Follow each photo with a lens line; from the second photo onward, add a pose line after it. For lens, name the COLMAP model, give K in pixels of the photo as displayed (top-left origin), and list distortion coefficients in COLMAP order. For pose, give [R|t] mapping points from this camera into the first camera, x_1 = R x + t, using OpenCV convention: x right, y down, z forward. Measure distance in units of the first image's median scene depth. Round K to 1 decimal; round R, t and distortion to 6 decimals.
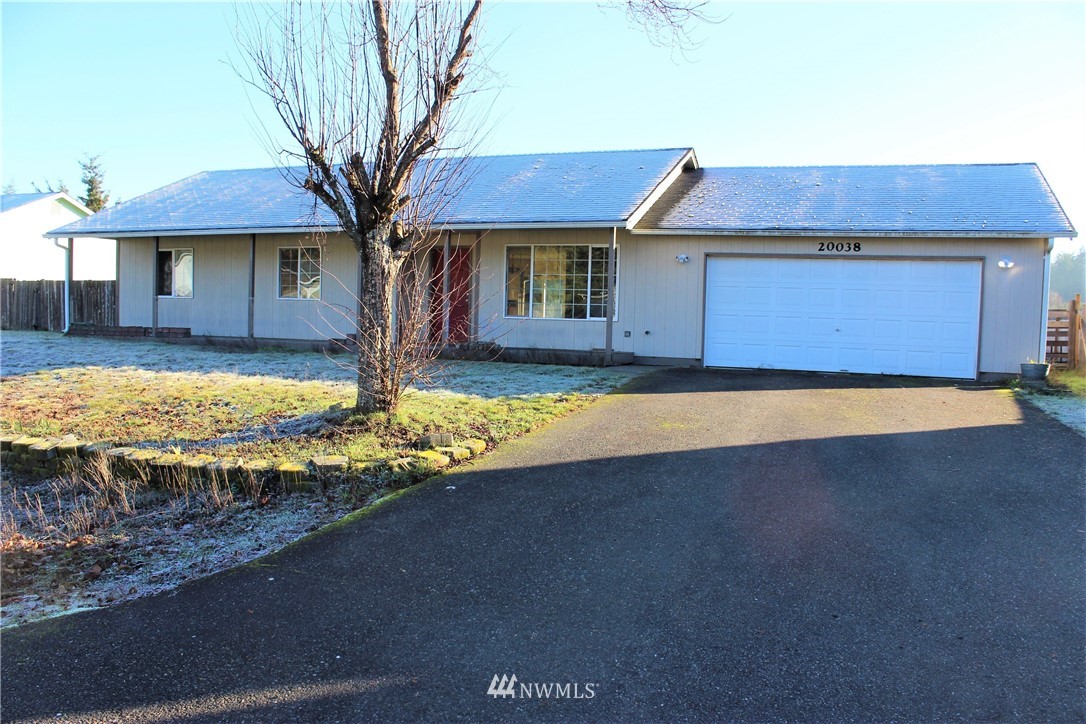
lens RADIAL K [[914.0, 0, 541.0], [0, 914.0, 367.0], [0, 0, 1]] dist [-0.138454, 0.069477]
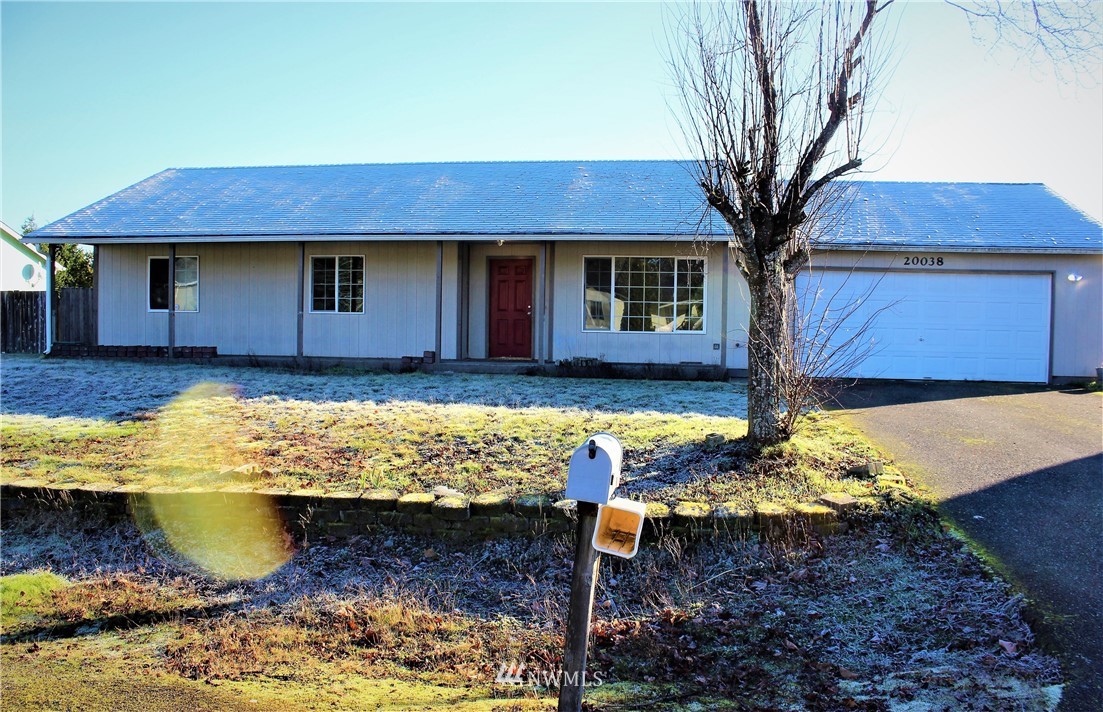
lens RADIAL K [[906.9, 0, 558.0], [0, 906.9, 358.5], [0, 0, 1]] dist [-0.098878, 0.012109]
pose [[0.973291, -0.021025, 0.228609, -0.349474], [0.023723, 0.999677, -0.009063, -0.020916], [-0.228345, 0.014245, 0.973476, 0.082727]]
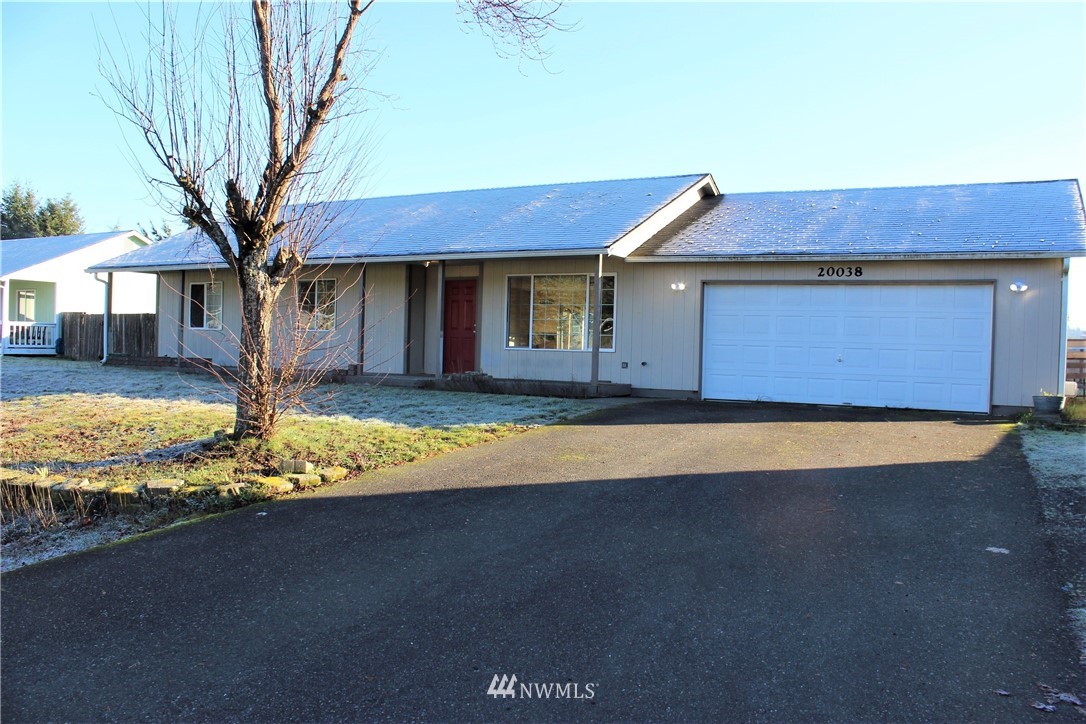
lens RADIAL K [[914.0, 0, 540.8], [0, 914.0, 365.6], [0, 0, 1]] dist [-0.138454, 0.069477]
pose [[0.992118, 0.001264, -0.125300, 0.147658], [-0.006367, 0.999166, -0.040333, 0.004707], [0.125144, 0.040813, 0.991299, 0.033082]]
